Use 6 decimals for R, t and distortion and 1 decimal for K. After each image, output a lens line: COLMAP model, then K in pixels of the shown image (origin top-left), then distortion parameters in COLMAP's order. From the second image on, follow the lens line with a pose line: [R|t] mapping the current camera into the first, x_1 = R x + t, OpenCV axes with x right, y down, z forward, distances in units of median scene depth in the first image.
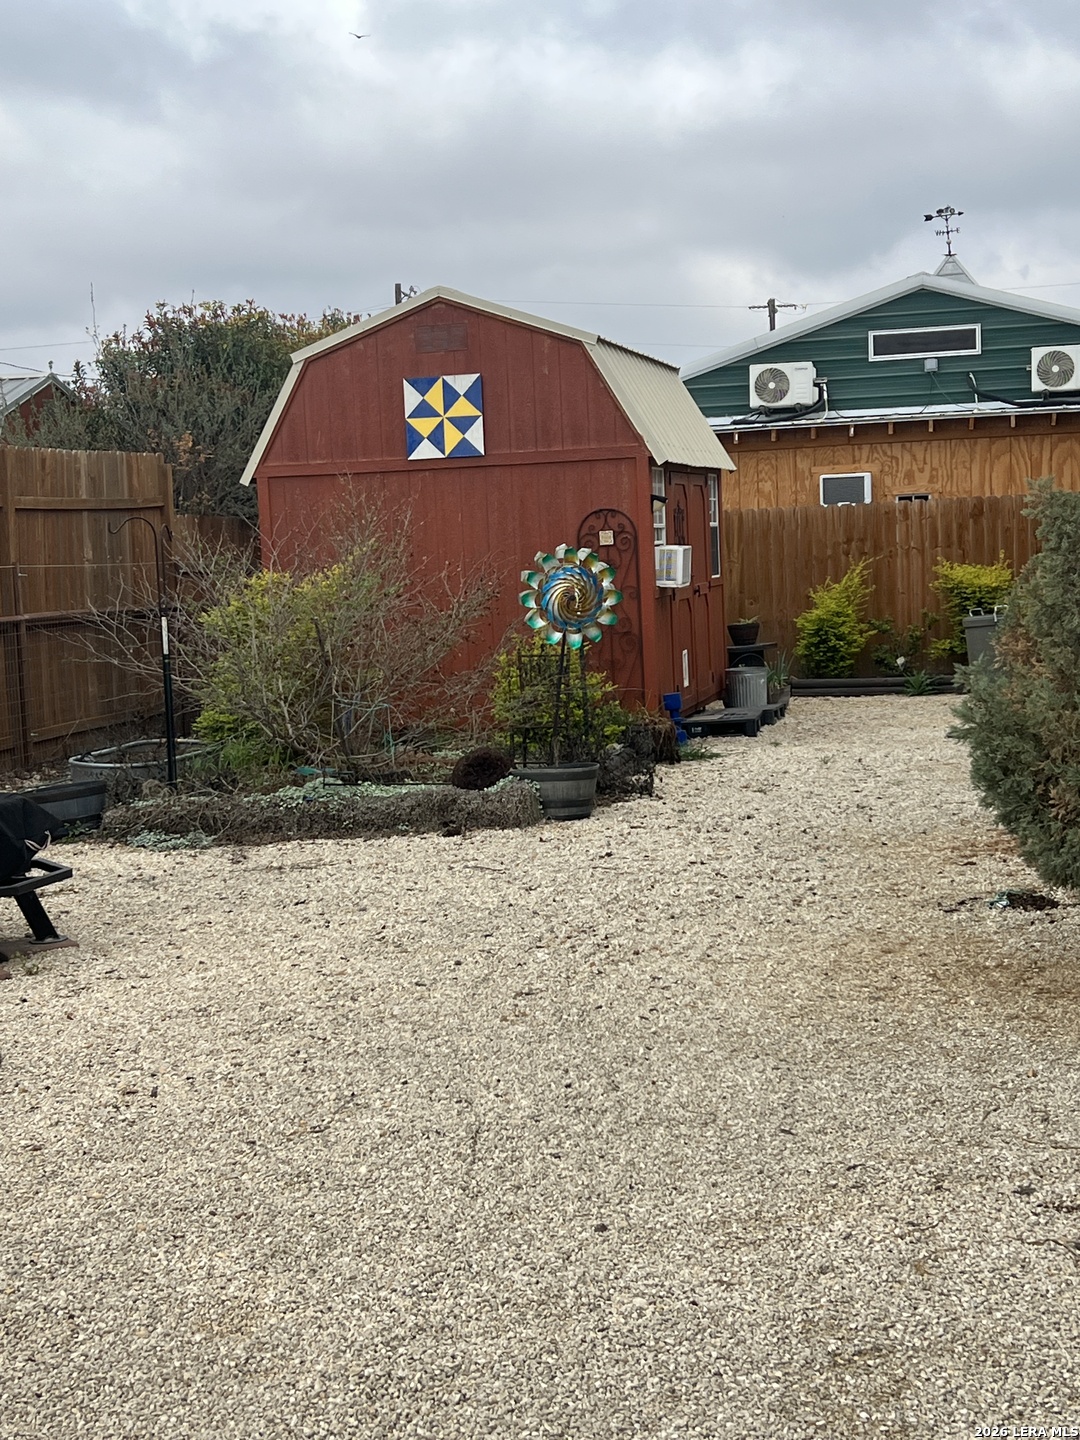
lens RADIAL K [[2188.3, 0, 540.5], [0, 2188.3, 726.5], [0, 0, 1]] dist [0.101351, 0.000000]
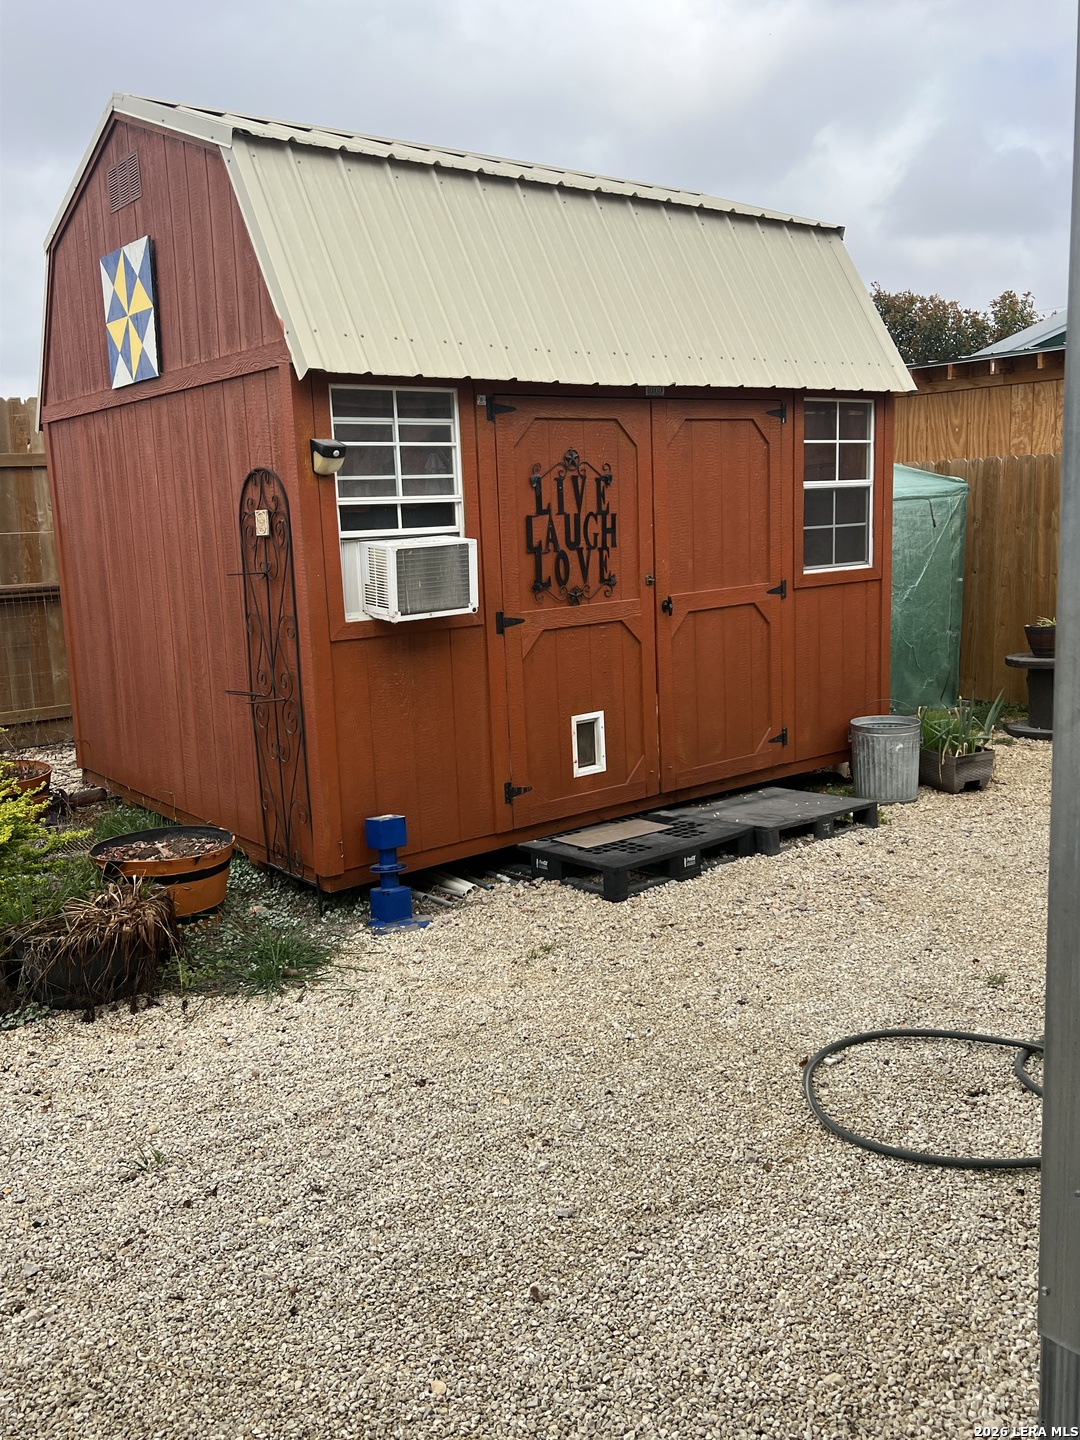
lens RADIAL K [[1231.4, 0, 539.6], [0, 1231.4, 718.7], [0, 0, 1]] dist [-0.042138, -0.002533]
pose [[0.810471, 0.123213, -0.572674, 0.429940], [-0.052963, 0.989037, 0.137840, -0.137016], [0.583380, -0.081385, 0.808112, 1.299727]]
